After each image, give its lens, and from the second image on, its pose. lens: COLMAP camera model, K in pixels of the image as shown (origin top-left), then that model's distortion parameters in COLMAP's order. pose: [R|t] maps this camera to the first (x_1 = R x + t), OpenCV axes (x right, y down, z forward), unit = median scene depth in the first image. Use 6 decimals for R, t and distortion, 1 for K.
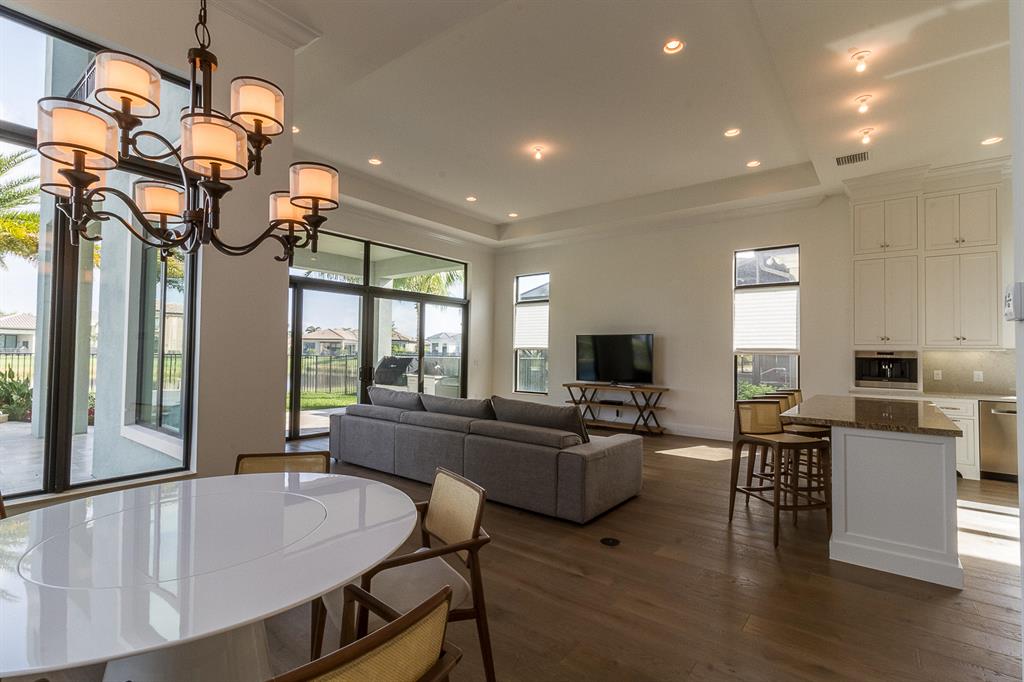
lens RADIAL K [[475.2, 0, 513.8], [0, 475.2, 341.5], [0, 0, 1]] dist [0.004019, 0.000069]
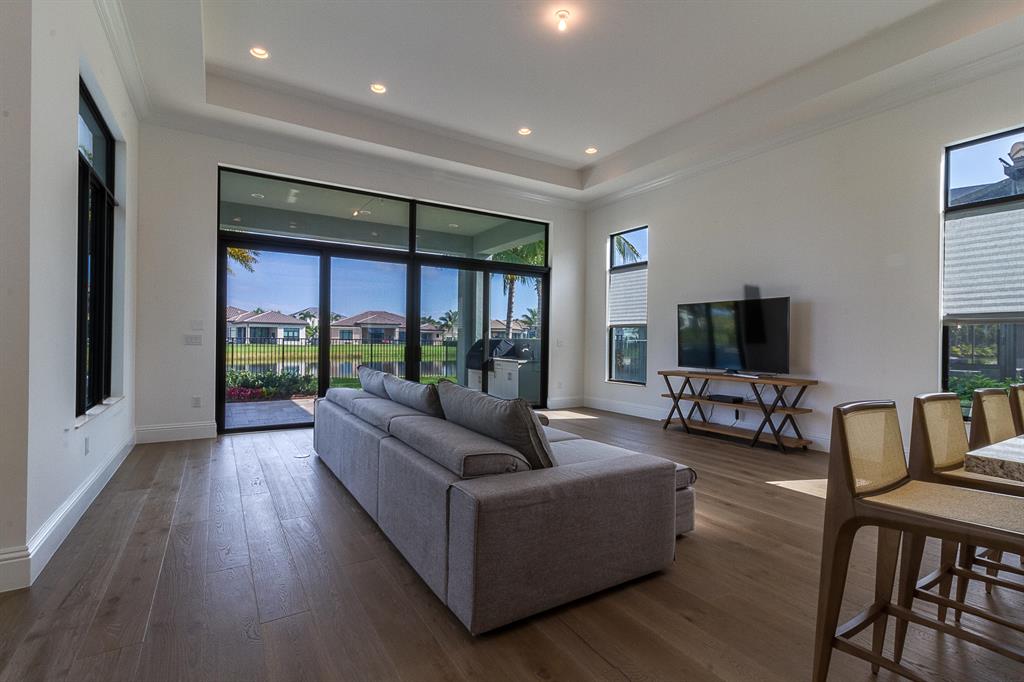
lens RADIAL K [[475.2, 0, 509.3], [0, 475.2, 342.4], [0, 0, 1]] dist [0.004019, 0.000069]
pose [[0.936296, -0.000551, -0.351211, 0.151057], [0.008512, 0.999741, 0.021126, 0.028049], [0.351108, -0.022770, 0.936058, 0.234515]]
